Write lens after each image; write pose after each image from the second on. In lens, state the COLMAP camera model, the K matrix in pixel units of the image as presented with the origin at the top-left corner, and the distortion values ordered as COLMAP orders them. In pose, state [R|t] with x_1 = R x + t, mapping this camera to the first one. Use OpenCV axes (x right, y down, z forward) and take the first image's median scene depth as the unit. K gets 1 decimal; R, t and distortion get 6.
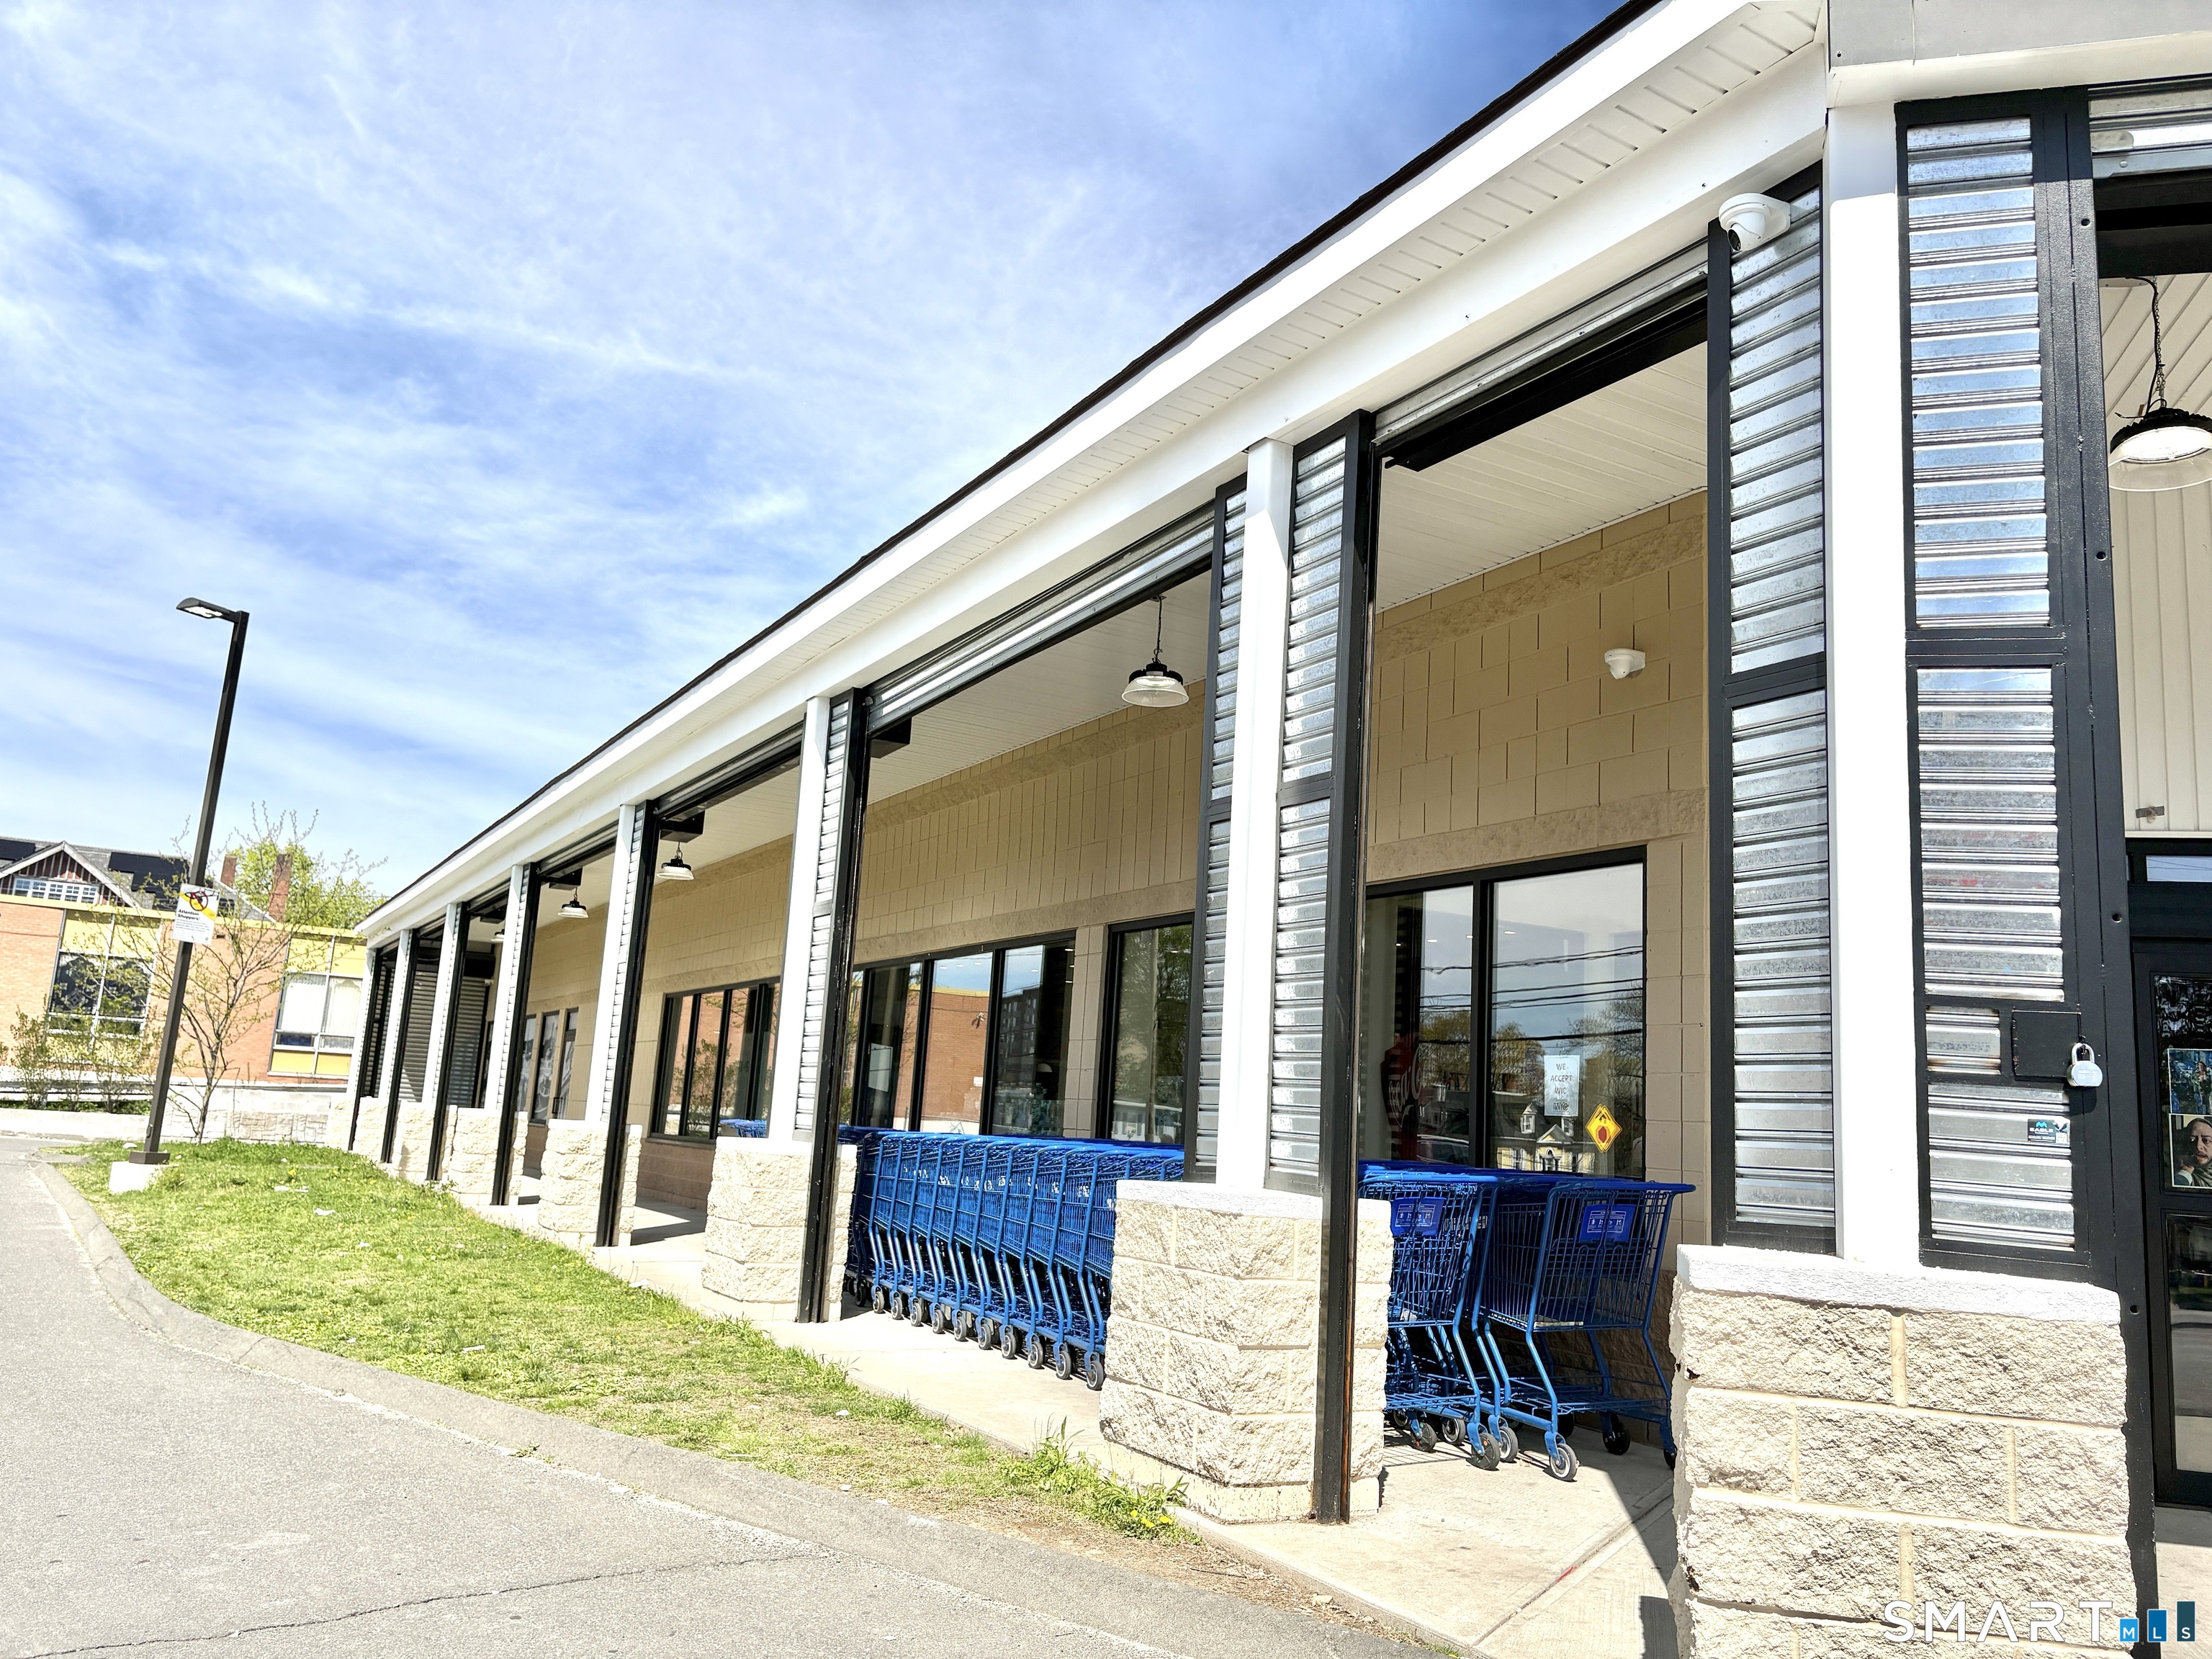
lens RADIAL K [[1665.5, 0, 1106.0], [0, 1665.5, 829.5], [0, 0, 1]] dist [0.069617, -0.076842]
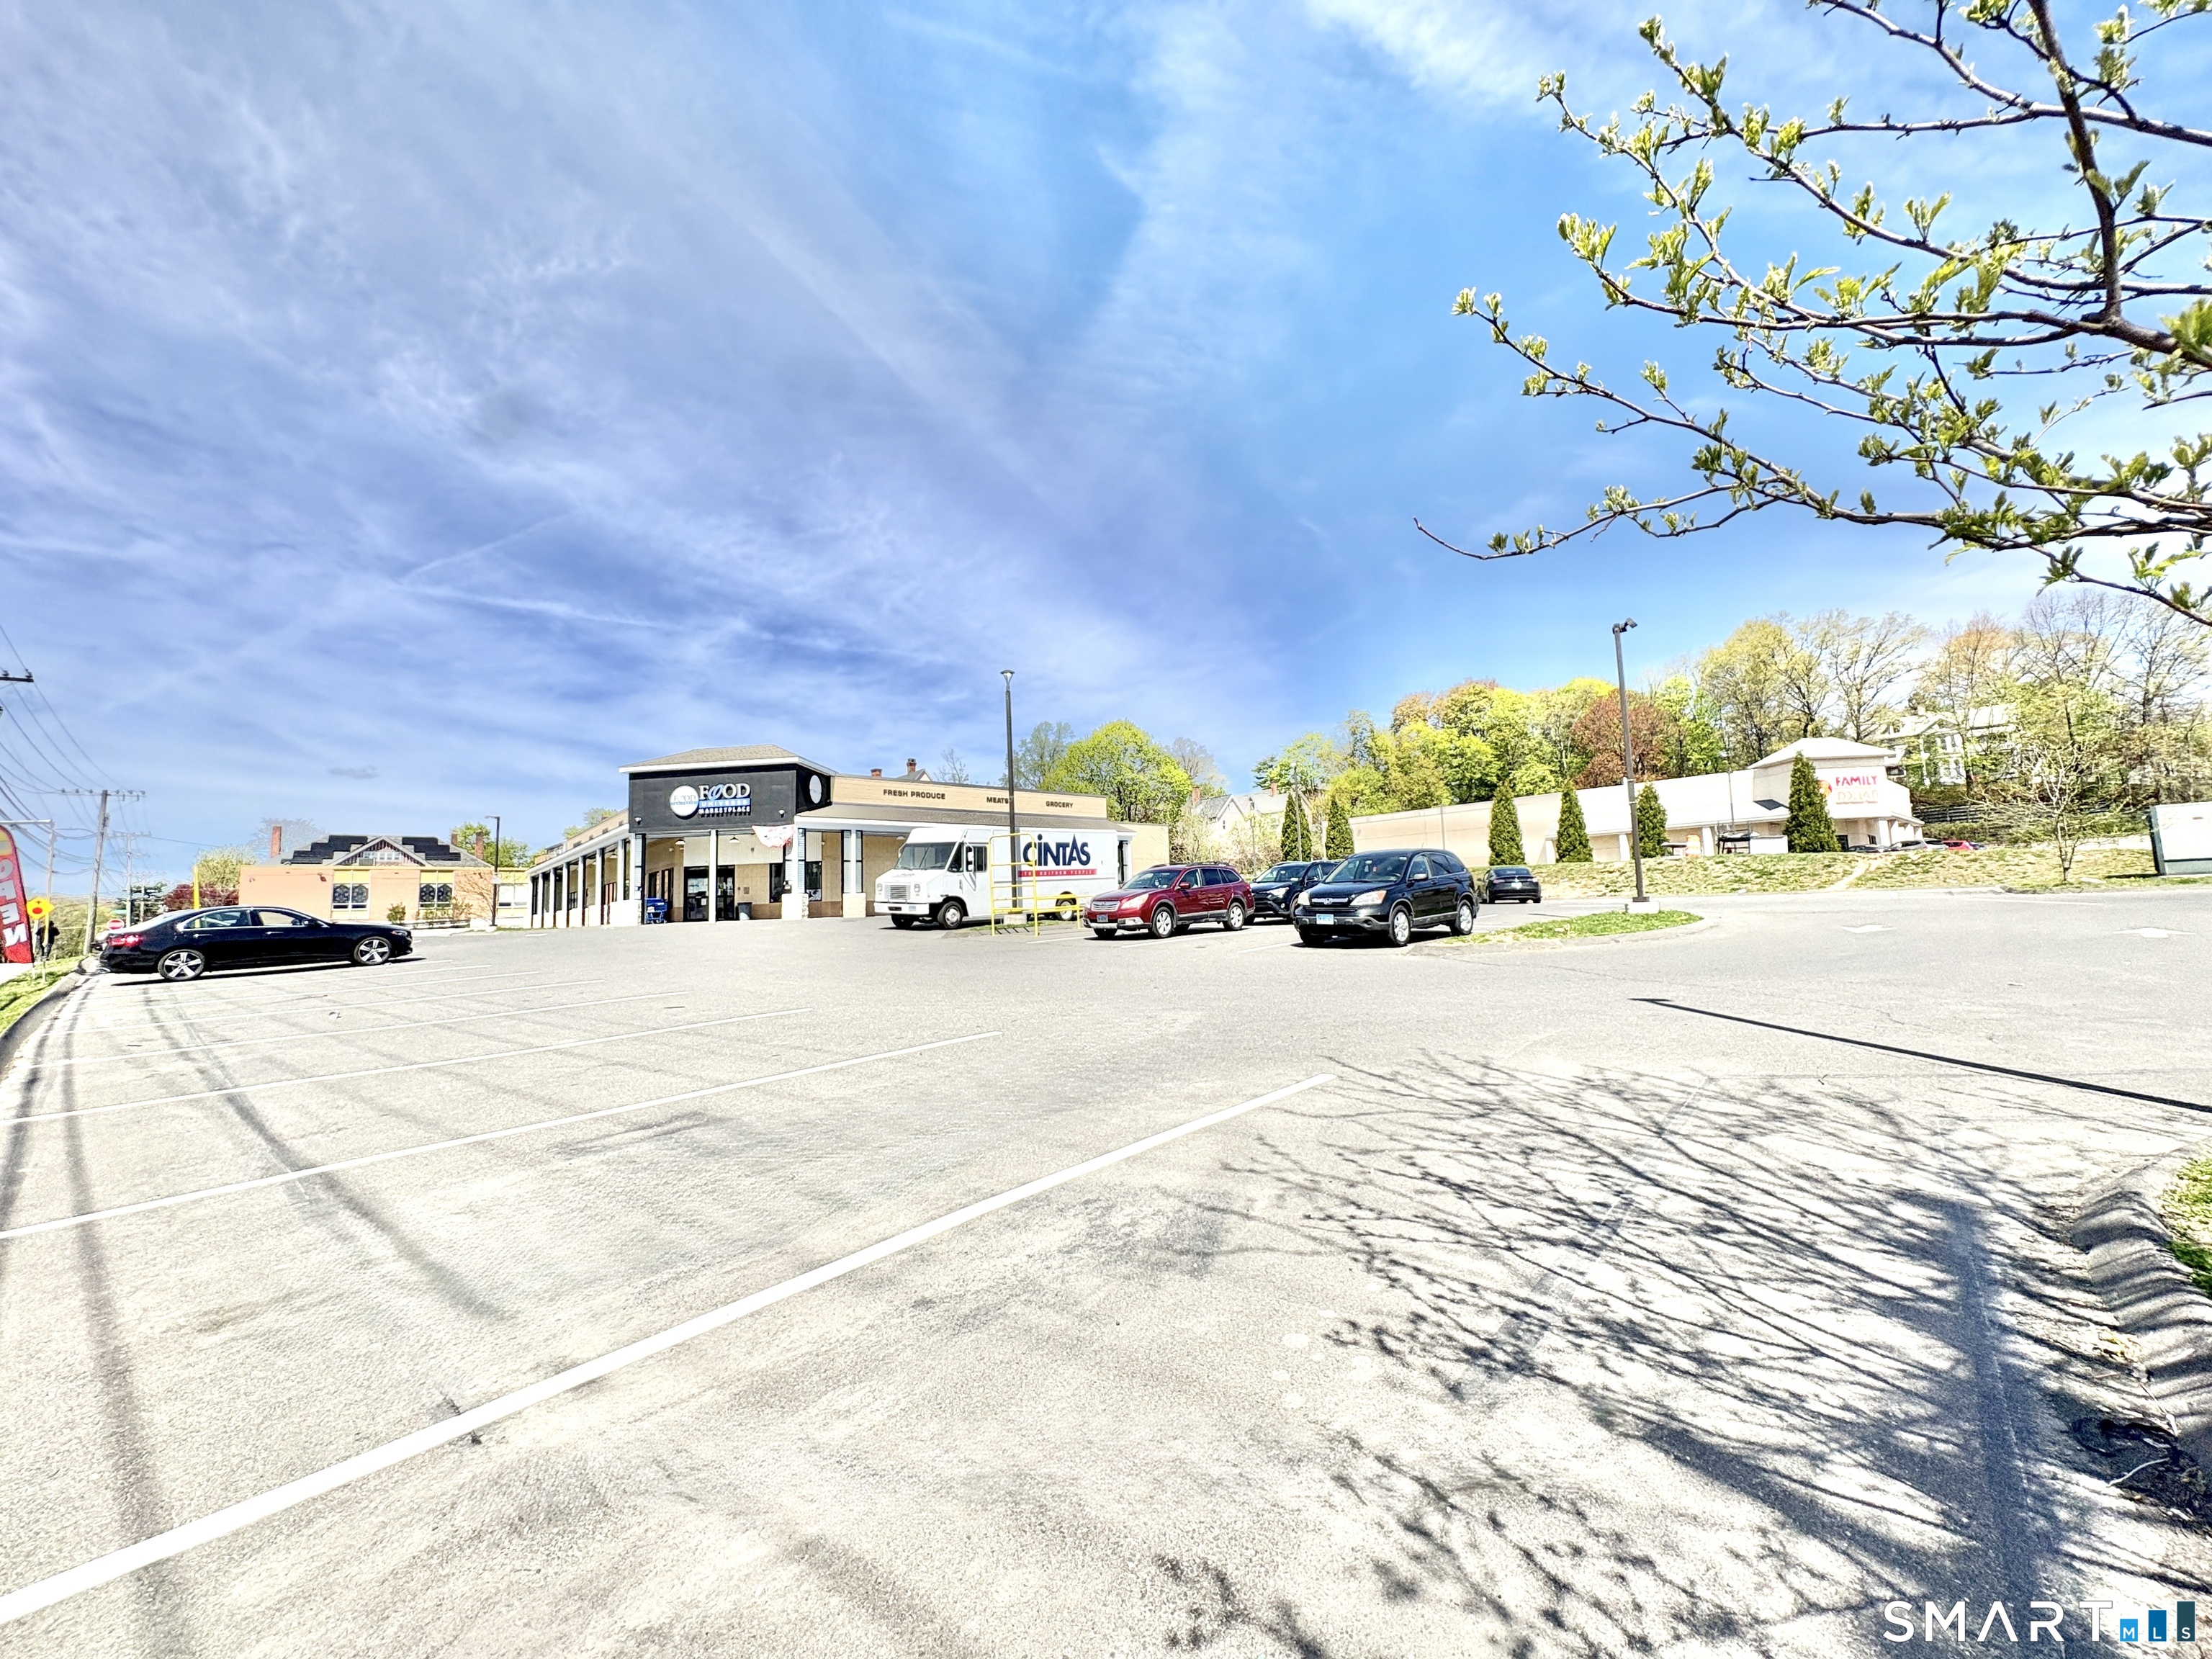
lens RADIAL K [[878.5, 0, 1104.3], [0, 878.5, 830.4], [0, 0, 1]] dist [0.001169, -0.000708]
pose [[0.980332, -0.072874, 0.183409, 0.687216], [0.057385, 0.994431, 0.088391, -0.193657], [-0.188829, -0.076128, 0.979055, -1.699562]]
